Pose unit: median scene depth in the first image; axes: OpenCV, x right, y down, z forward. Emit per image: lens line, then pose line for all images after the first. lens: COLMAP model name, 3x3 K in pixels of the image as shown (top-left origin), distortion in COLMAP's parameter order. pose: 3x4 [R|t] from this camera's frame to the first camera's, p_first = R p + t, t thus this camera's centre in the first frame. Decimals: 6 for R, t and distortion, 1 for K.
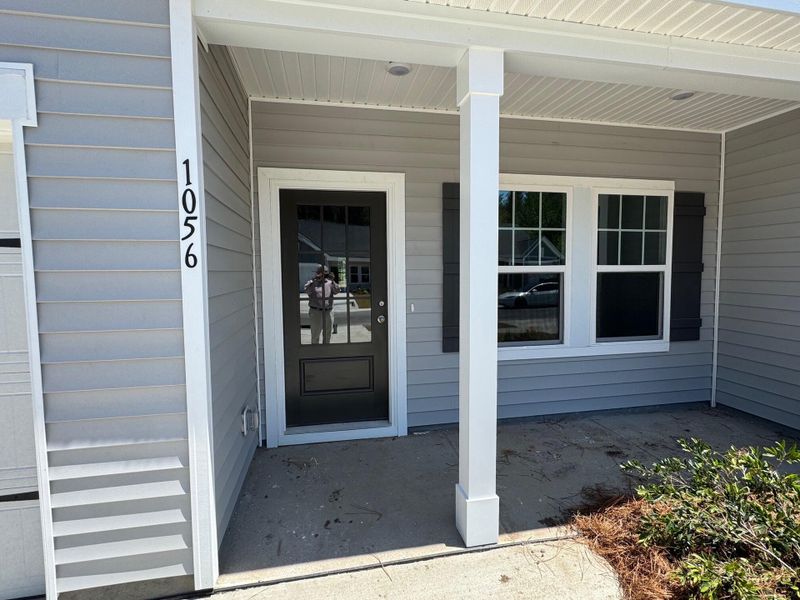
lens RADIAL K [[408.1, 0, 401.7], [0, 408.1, 300.9], [0, 0, 1]] dist [0.000799, -0.001112]
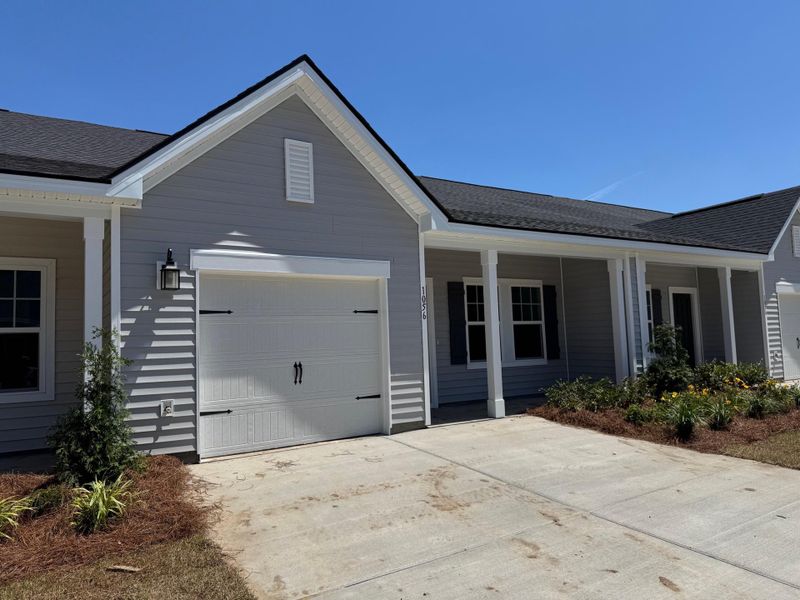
lens RADIAL K [[556.6, 0, 399.3], [0, 556.6, 302.5], [0, 0, 1]] dist [0.053368, -0.027270]
pose [[0.936889, 0.000562, 0.349627, -1.093678], [0.052005, 0.988650, -0.140946, 0.195681], [-0.345738, 0.150233, 0.926226, -1.482153]]
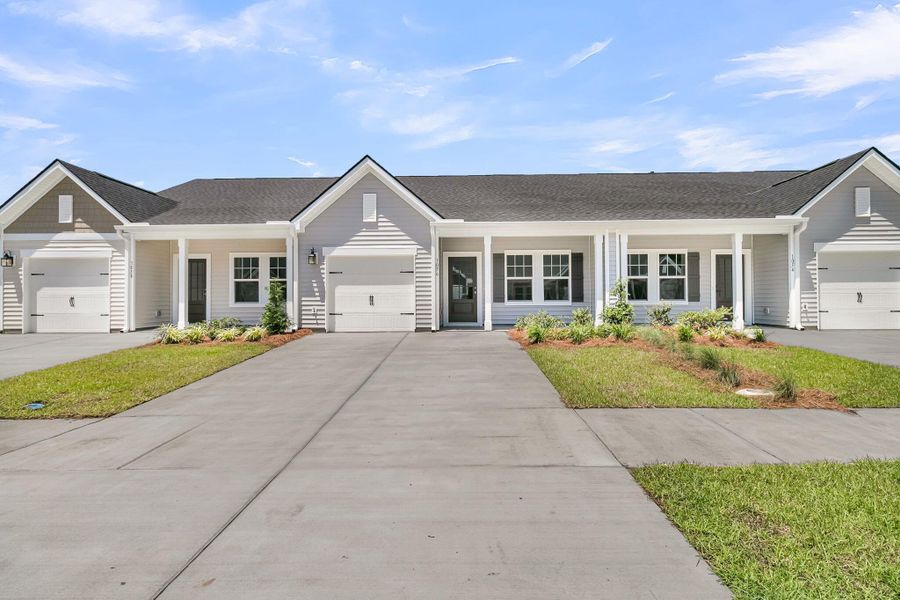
lens RADIAL K [[423.2, 0, 450.0], [0, 423.2, 293.2], [0, 0, 1]] dist [0.007412, 0.000916]
pose [[0.975119, -0.001124, -0.221681, 0.539829], [-0.017027, 0.996654, -0.079949, 0.341619], [0.221029, 0.081734, 0.971836, -2.544551]]
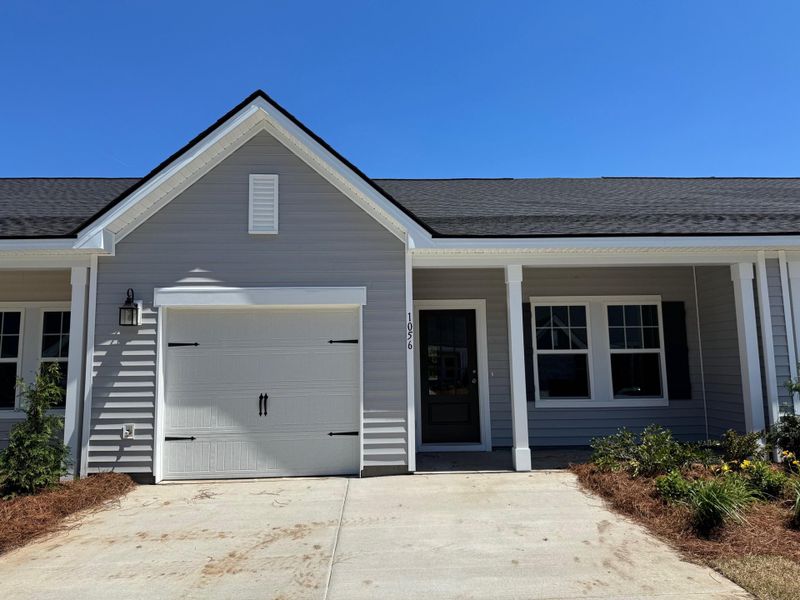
lens RADIAL K [[556.6, 0, 398.6], [0, 556.6, 304.0], [0, 0, 1]] dist [0.053368, -0.027270]
pose [[0.986770, -0.025605, -0.160093, 0.020523], [-0.004465, 0.982784, -0.184704, 0.160752], [0.162066, 0.182975, 0.969667, -1.398652]]
